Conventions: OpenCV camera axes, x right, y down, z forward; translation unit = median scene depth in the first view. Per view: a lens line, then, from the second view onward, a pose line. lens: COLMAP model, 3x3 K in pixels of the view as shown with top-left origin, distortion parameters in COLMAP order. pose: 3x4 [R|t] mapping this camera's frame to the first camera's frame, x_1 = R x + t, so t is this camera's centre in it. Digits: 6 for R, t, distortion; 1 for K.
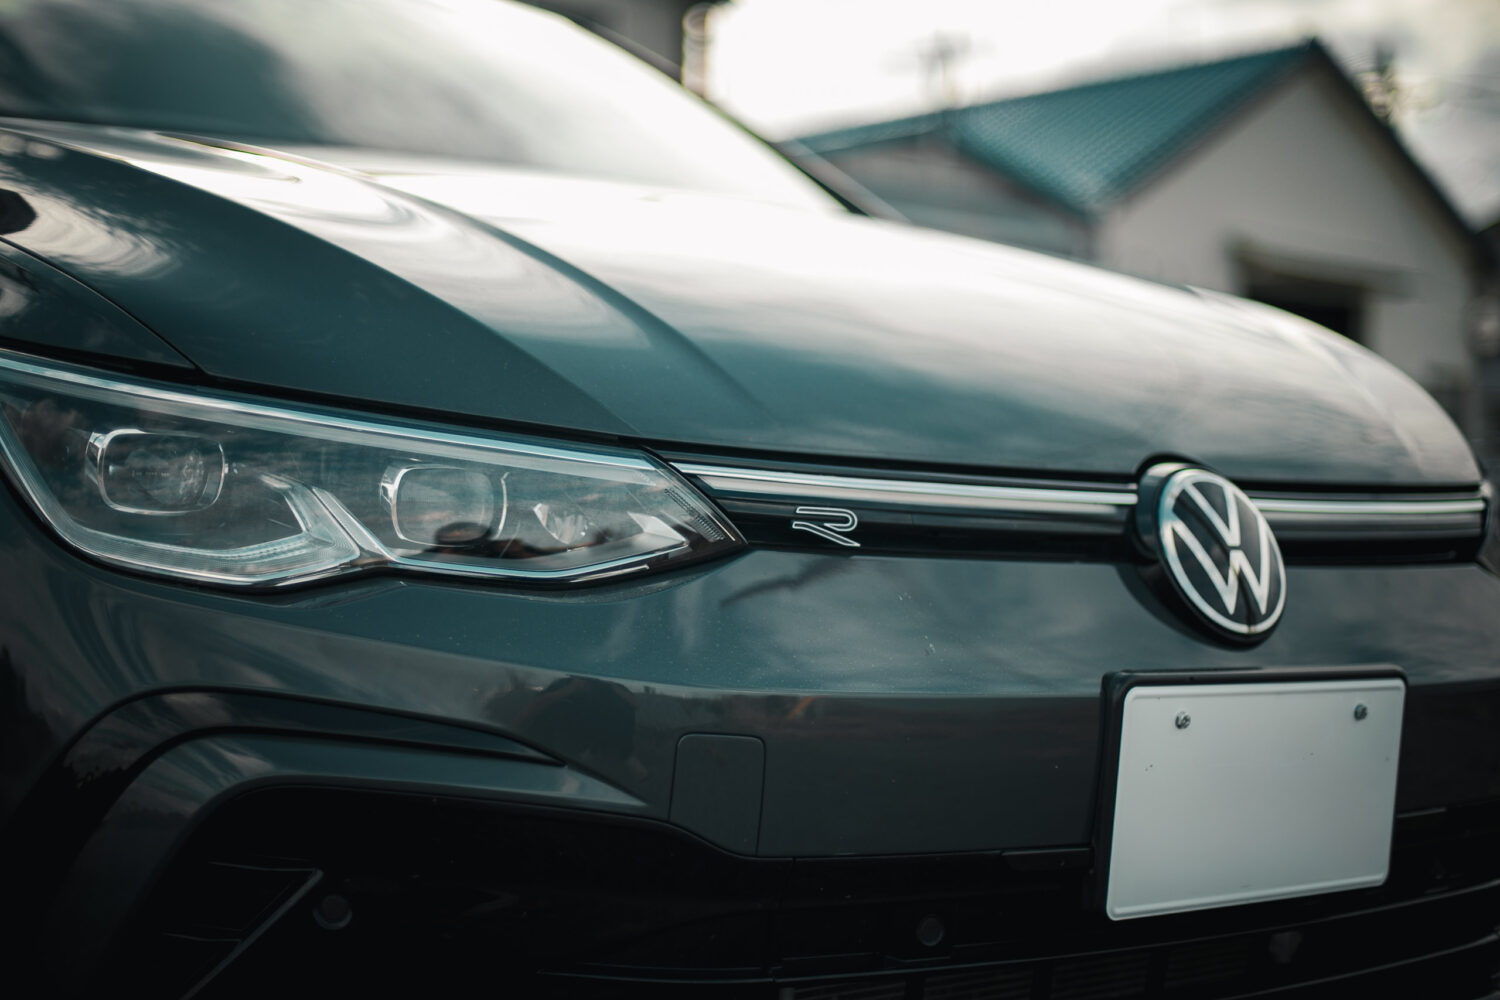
lens RADIAL K [[2135.3, 0, 750.0], [0, 2135.3, 500.0], [0, 0, 1]] dist [-0.134423, 0.166244]
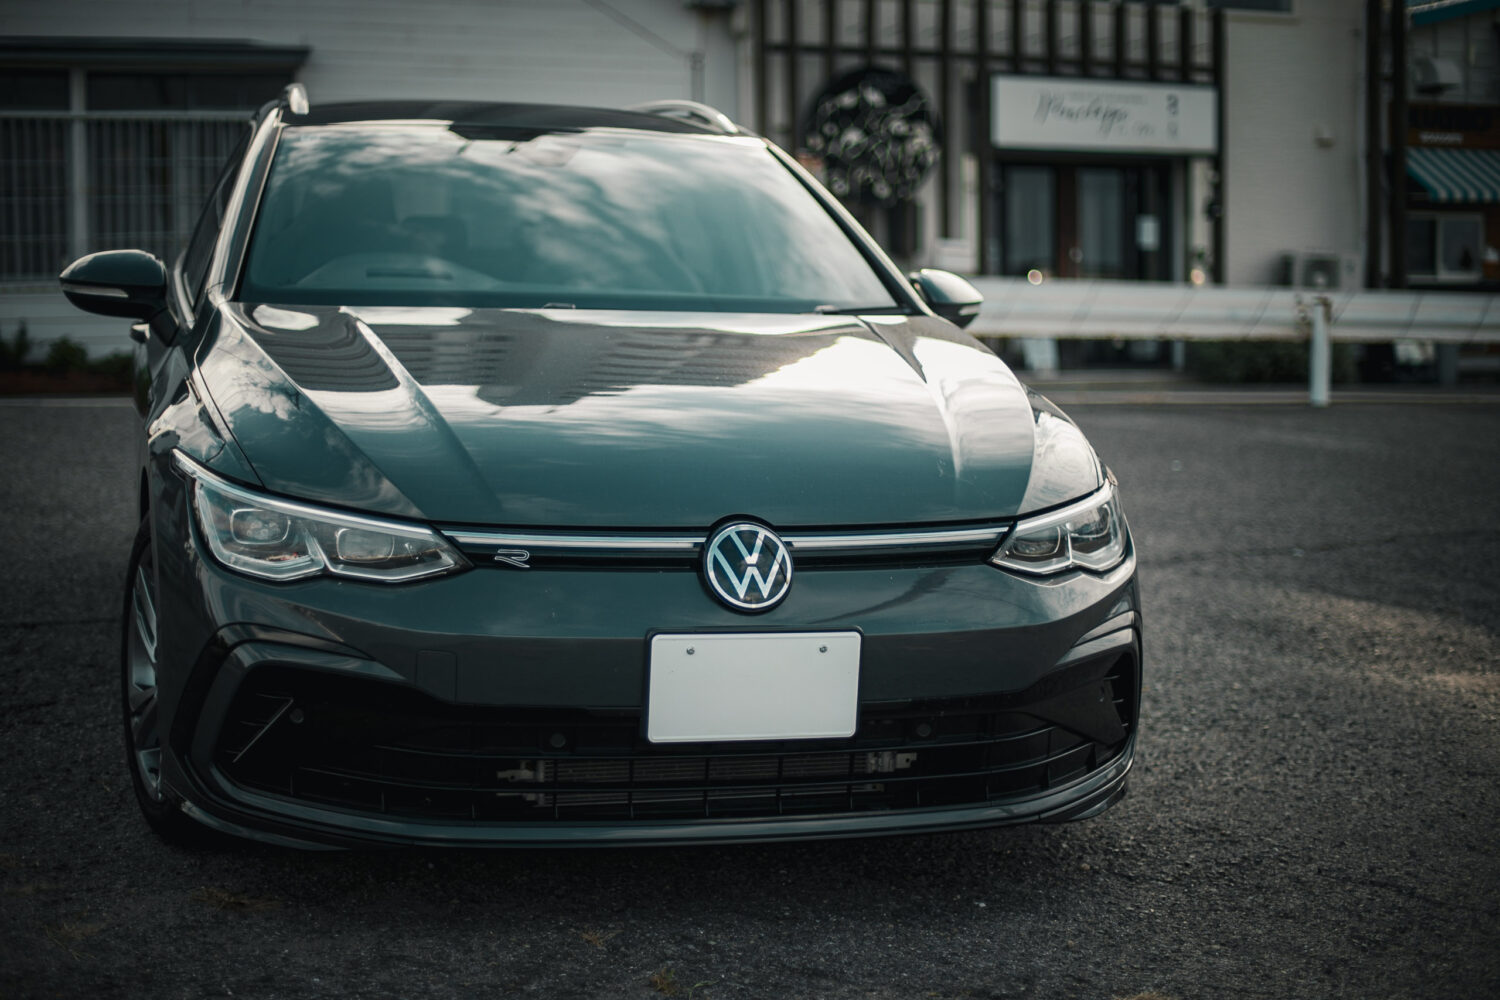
lens RADIAL K [[2135.3, 0, 750.0], [0, 2135.3, 500.0], [0, 0, 1]] dist [-0.134423, 0.166244]
pose [[0.938157, 0.021200, -0.345560, 1.004526], [0.005732, 0.997035, 0.076730, -0.211315], [0.346162, -0.073966, 0.935254, -0.967106]]
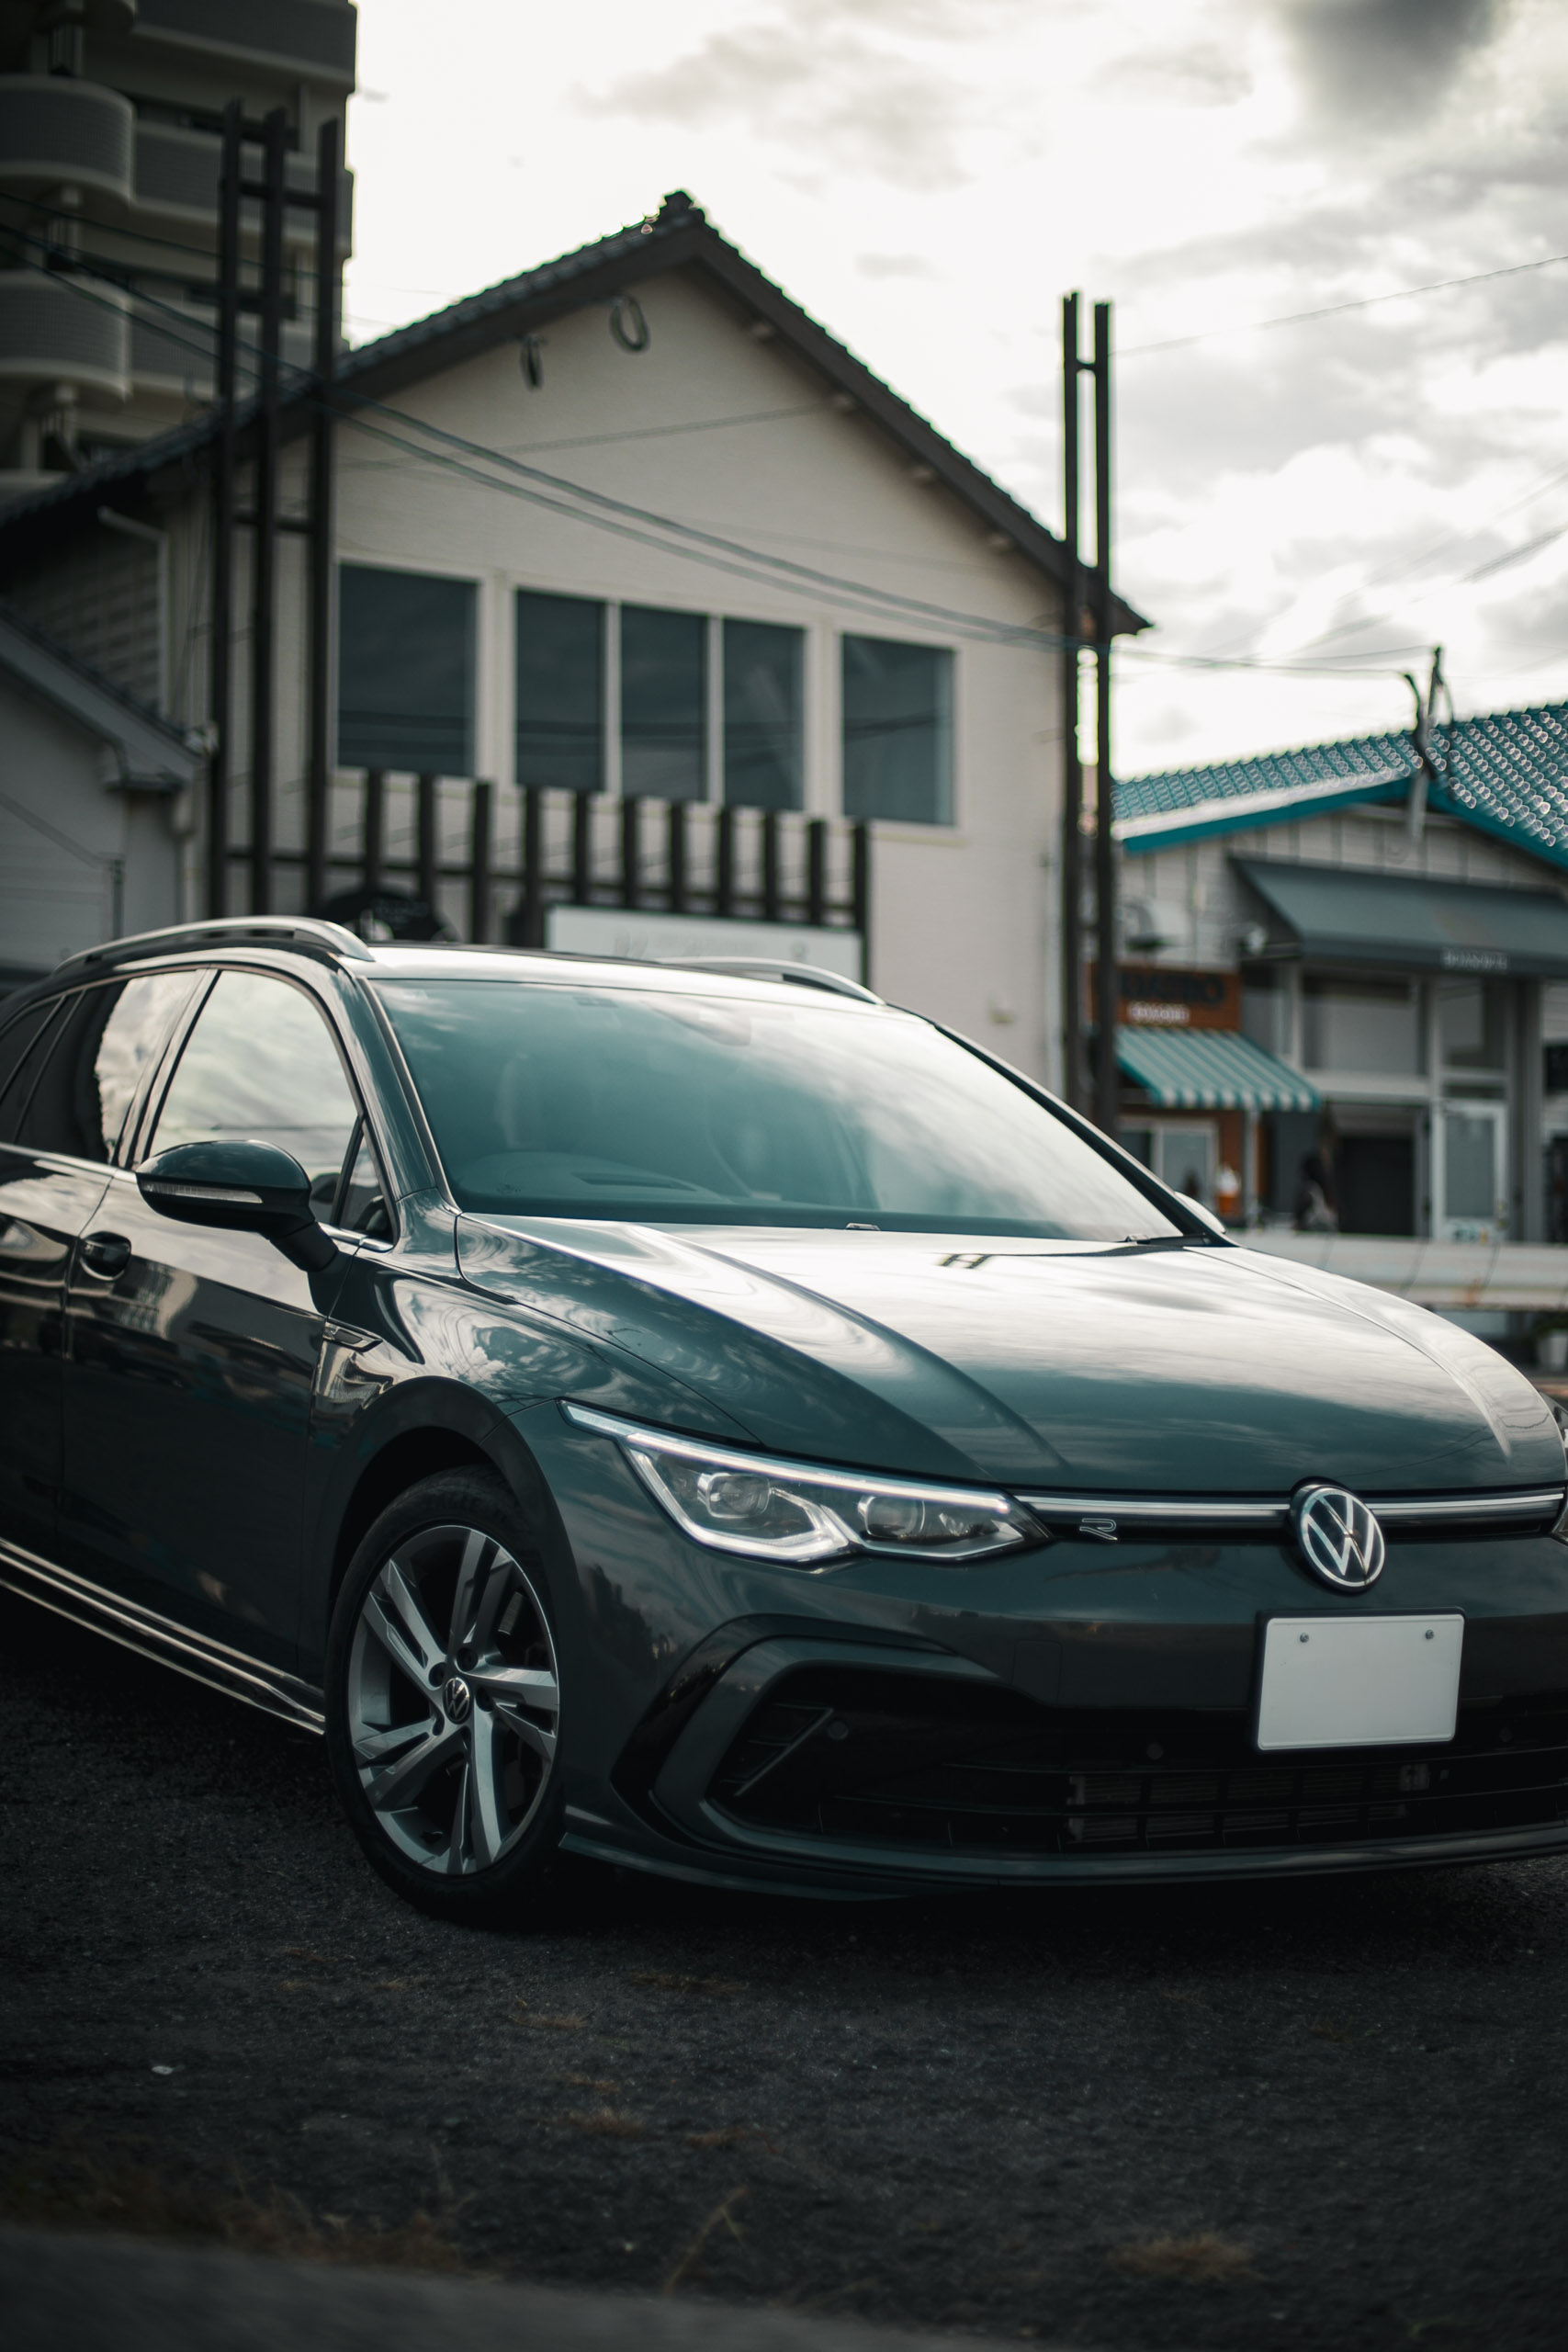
lens RADIAL K [[3347.8, 0, 784.0], [0, 3347.8, 1176.0], [0, 0, 1]] dist [-0.134423, 0.166244]
pose [[0.994811, 0.000017, -0.101740, 0.056847], [-0.003819, 0.999302, -0.037172, -0.175897], [0.101668, 0.037368, 0.994116, -1.821362]]
